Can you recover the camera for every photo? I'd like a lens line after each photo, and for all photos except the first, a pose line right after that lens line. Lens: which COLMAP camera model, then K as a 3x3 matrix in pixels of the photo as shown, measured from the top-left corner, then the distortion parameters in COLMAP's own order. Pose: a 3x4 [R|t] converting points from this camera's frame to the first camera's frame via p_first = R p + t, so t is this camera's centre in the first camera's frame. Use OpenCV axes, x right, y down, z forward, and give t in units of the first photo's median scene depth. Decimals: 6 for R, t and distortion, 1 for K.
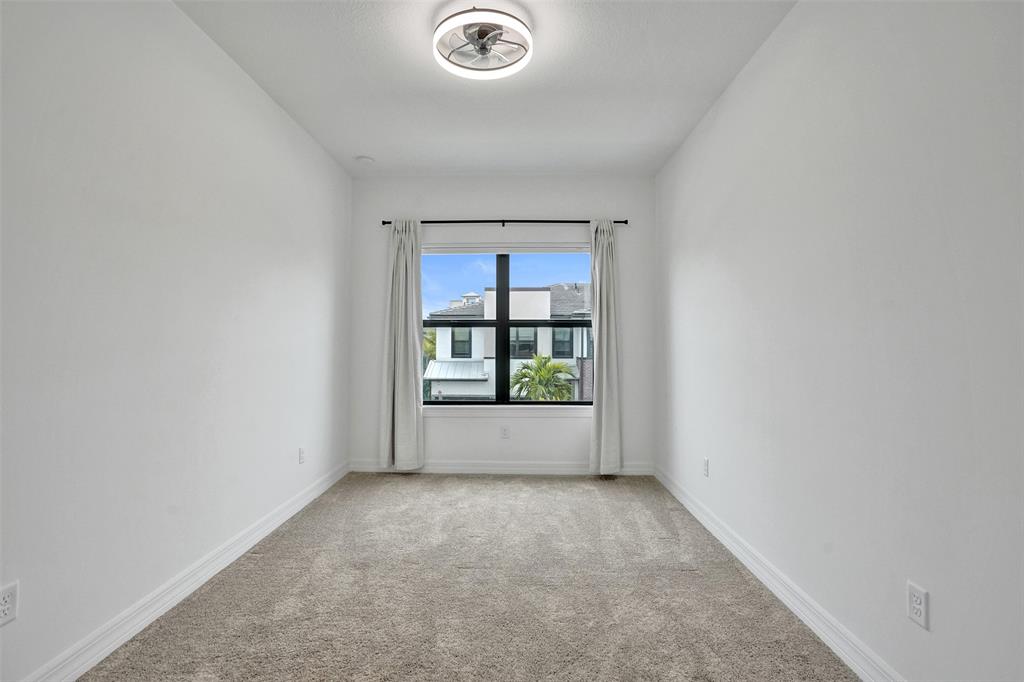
lens RADIAL K [[481.0, 0, 512.7], [0, 481.0, 341.1], [0, 0, 1]] dist [-0.053358, 0.028264]
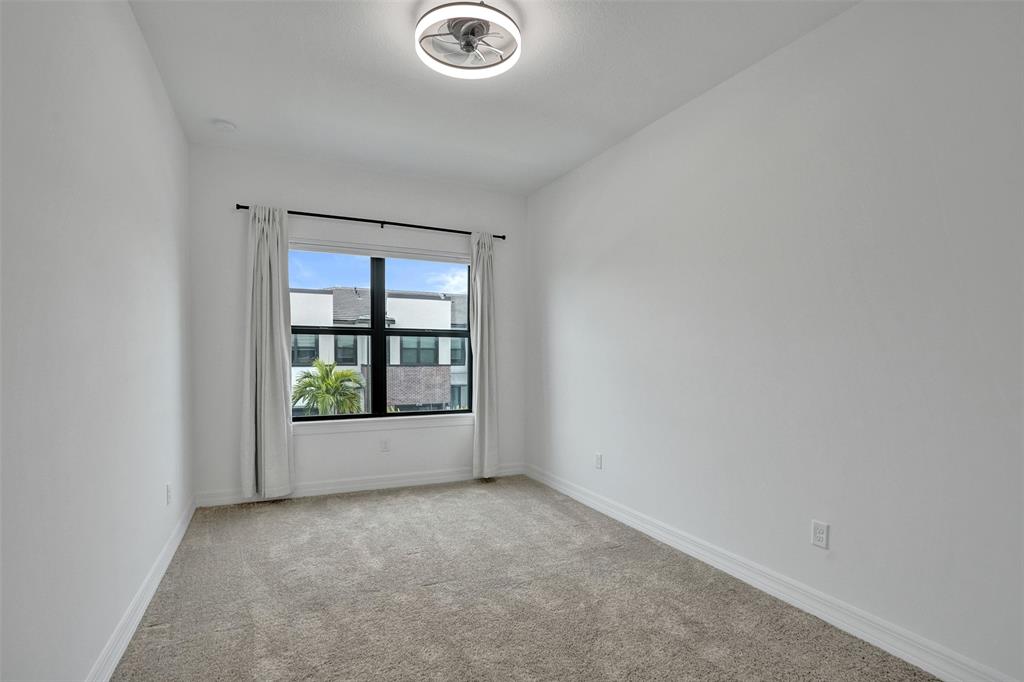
lens RADIAL K [[479.1, 0, 512.4], [0, 479.1, 376.0], [0, 0, 1]] dist [-0.052393, 0.029547]
pose [[0.893620, -0.015998, 0.448539, -0.228710], [-0.010446, 0.998352, 0.056420, -0.005488], [-0.448703, -0.055104, 0.891981, 0.045217]]
